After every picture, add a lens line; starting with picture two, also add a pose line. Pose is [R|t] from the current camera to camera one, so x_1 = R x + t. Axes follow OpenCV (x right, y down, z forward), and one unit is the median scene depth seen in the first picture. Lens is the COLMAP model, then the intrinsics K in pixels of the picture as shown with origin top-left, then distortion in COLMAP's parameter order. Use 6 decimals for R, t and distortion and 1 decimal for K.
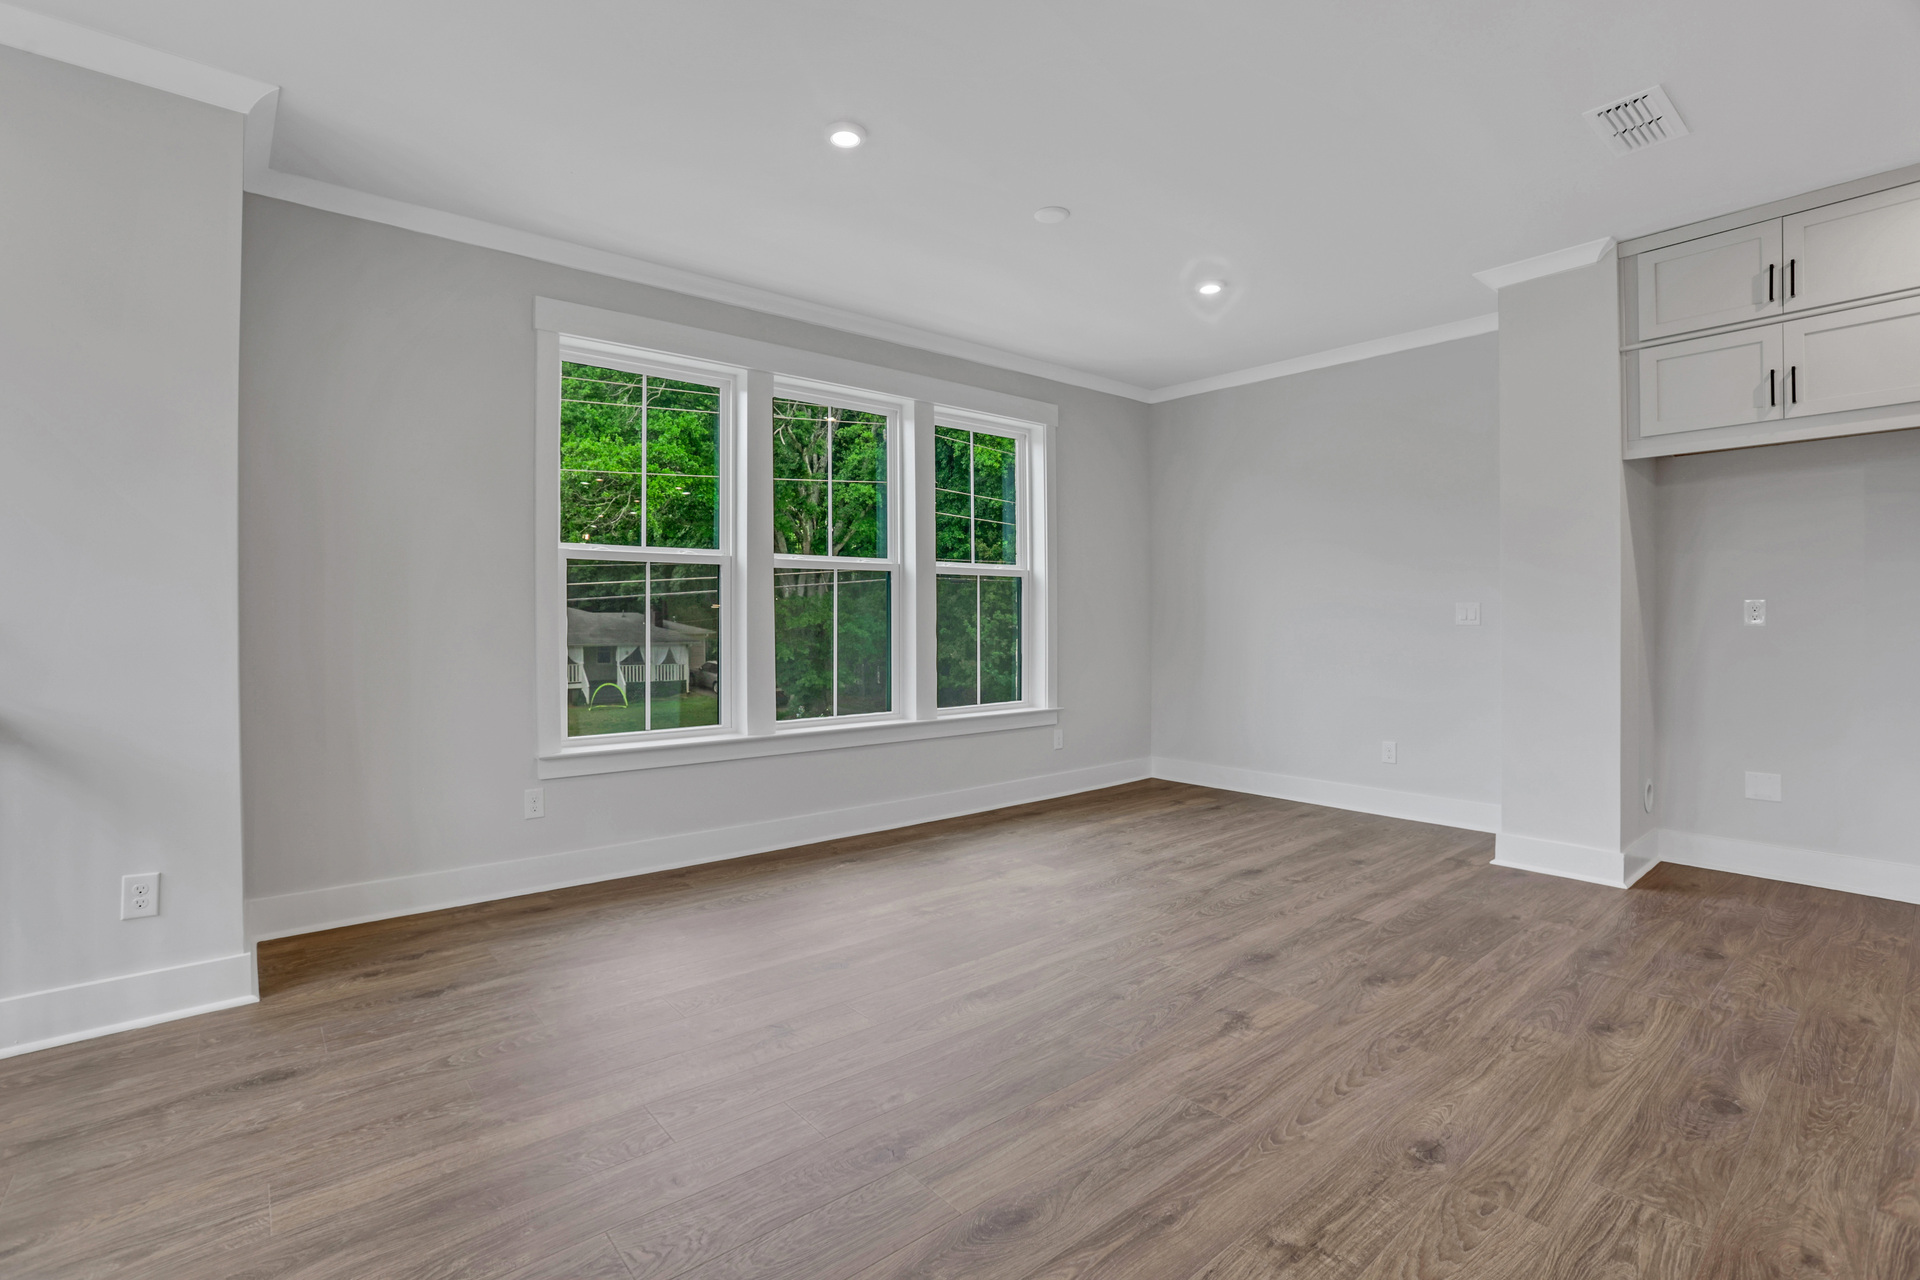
lens RADIAL K [[906.2, 0, 945.9], [0, 906.2, 637.3], [0, 0, 1]] dist [-0.042188, 0.007769]
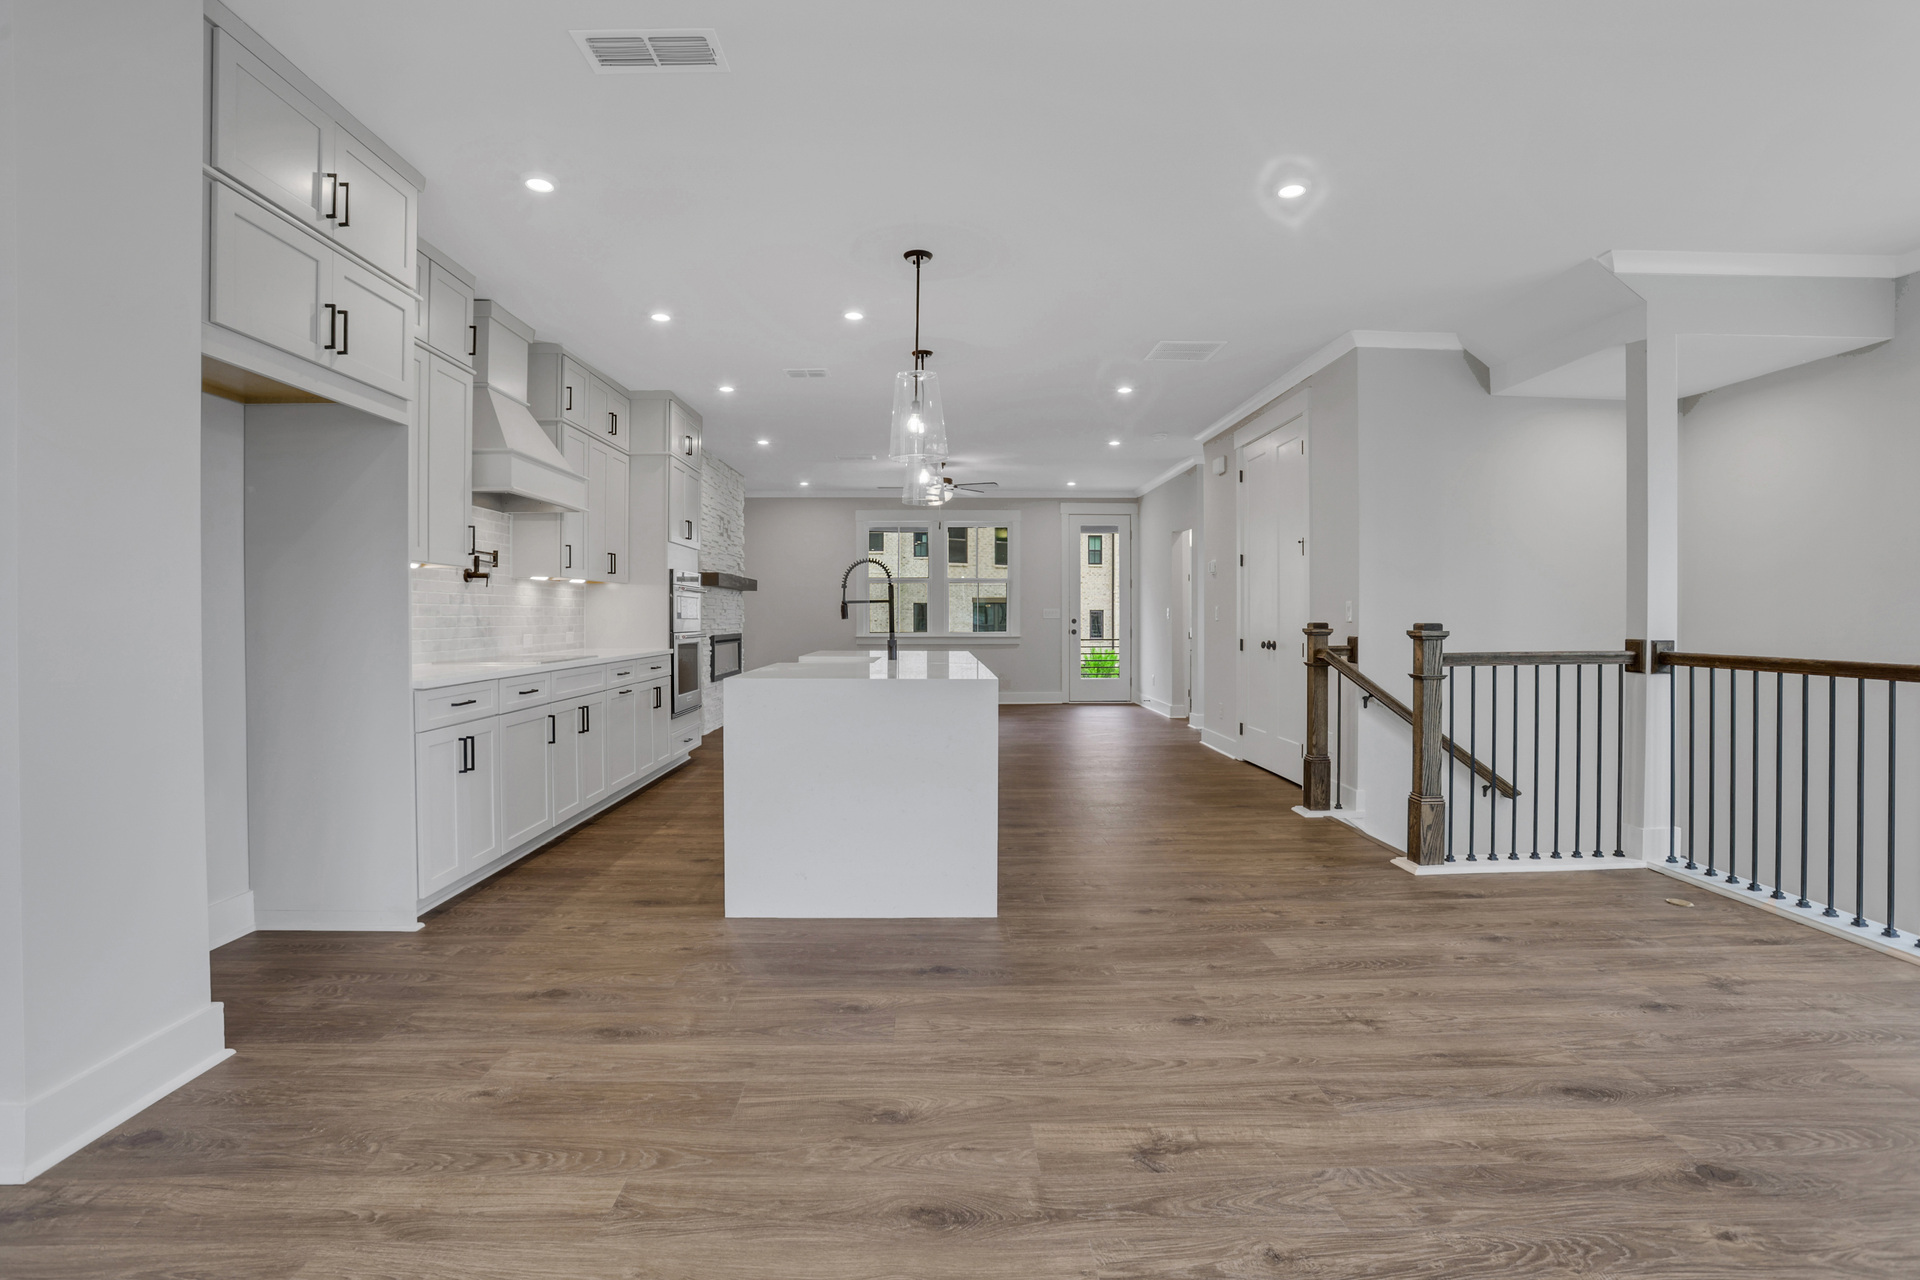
lens RADIAL K [[906.2, 0, 939.7], [0, 906.2, 628.6], [0, 0, 1]] dist [-0.042188, 0.007769]
pose [[-0.783886, -0.004775, 0.620886, 0.006347], [0.010423, 0.999728, 0.020847, -0.027246], [-0.620817, 0.022813, -0.783624, 1.682368]]
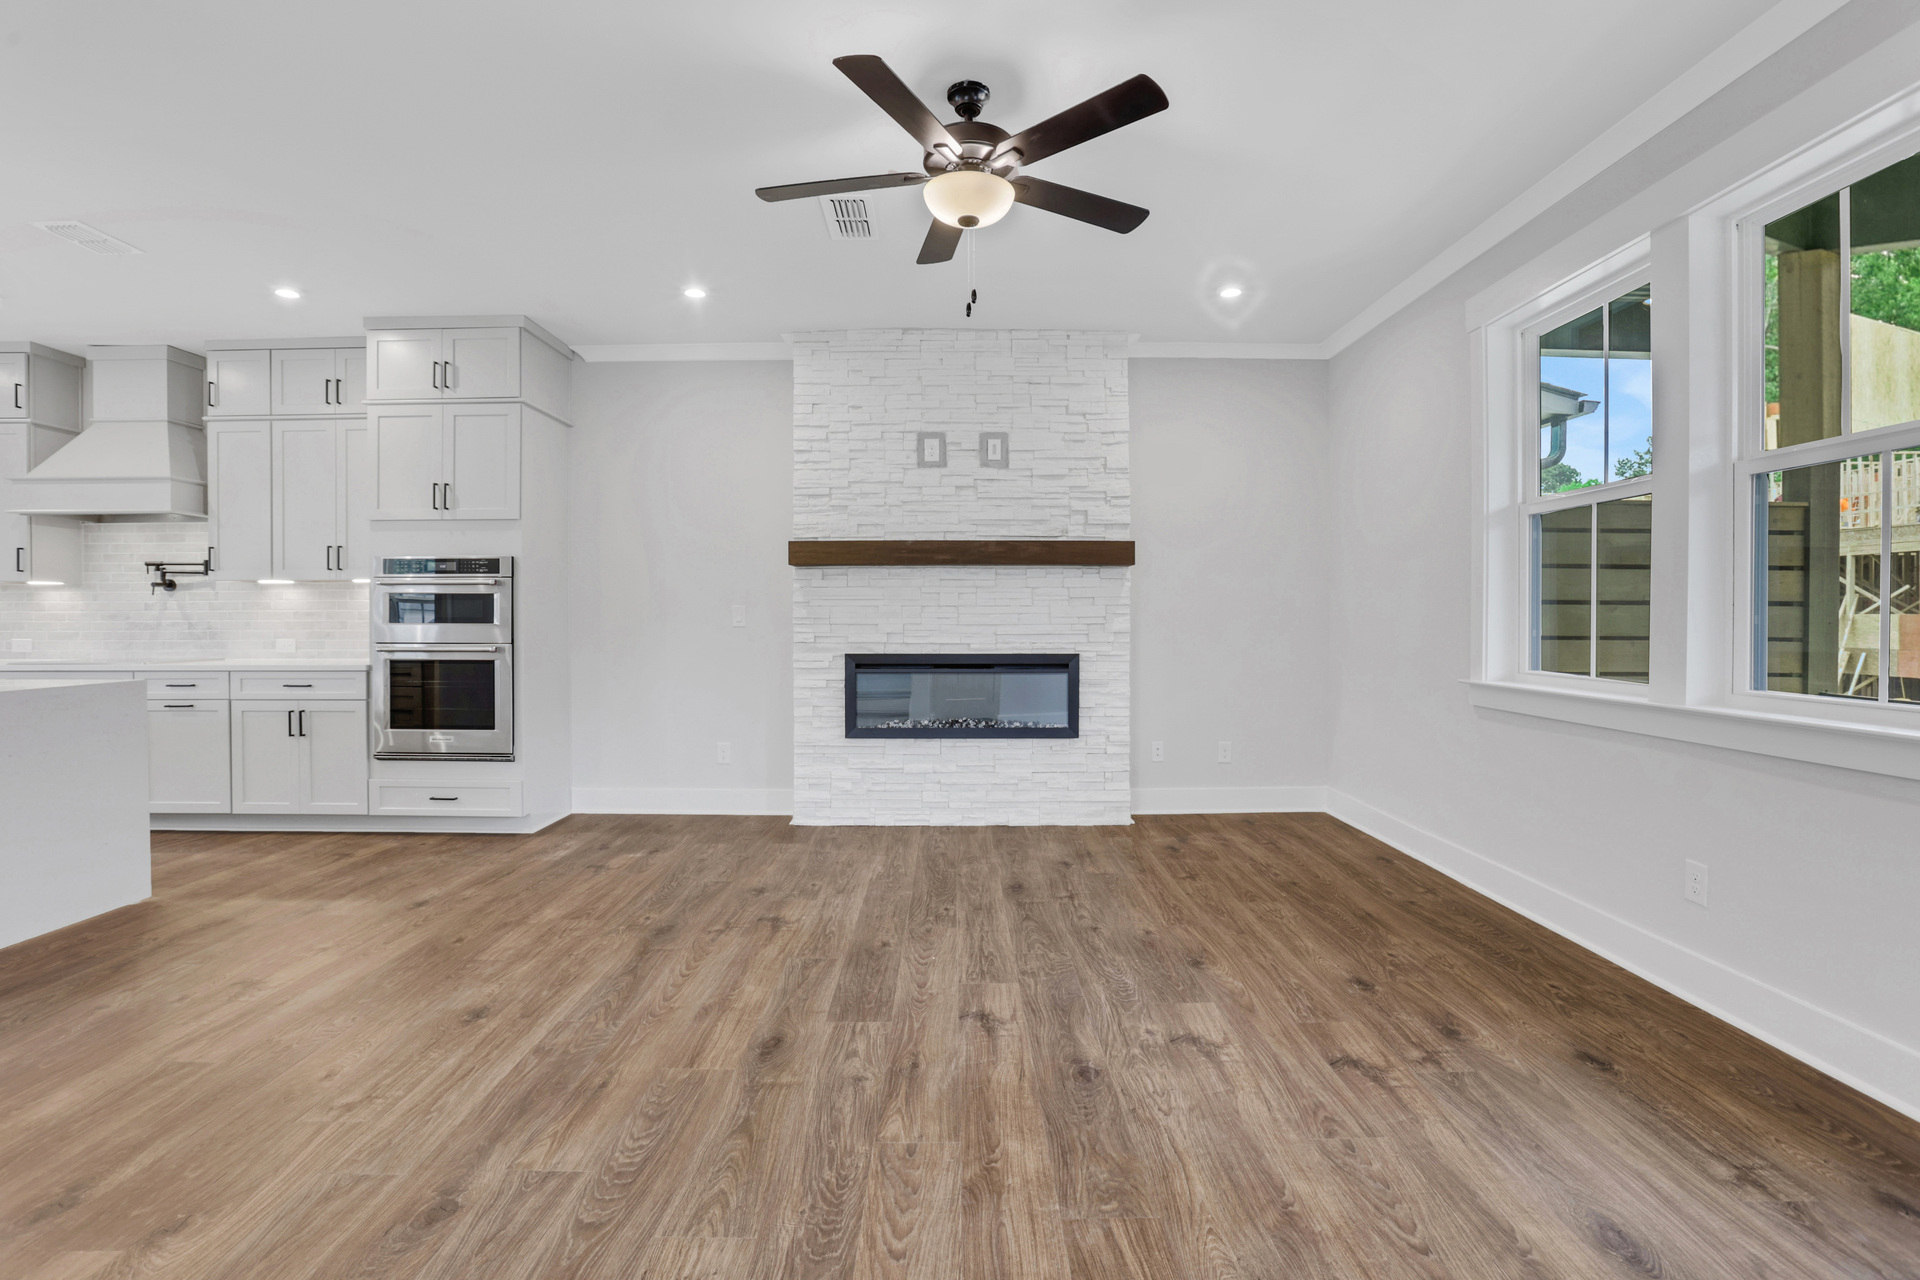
lens RADIAL K [[906.2, 0, 959.5], [0, 906.2, 632.2], [0, 0, 1]] dist [-0.042188, 0.007769]
pose [[0.648932, -0.007134, 0.760813, 1.547458], [0.007993, 0.999965, 0.002559, 0.011909], [-0.760804, 0.004421, 0.648967, -1.946019]]
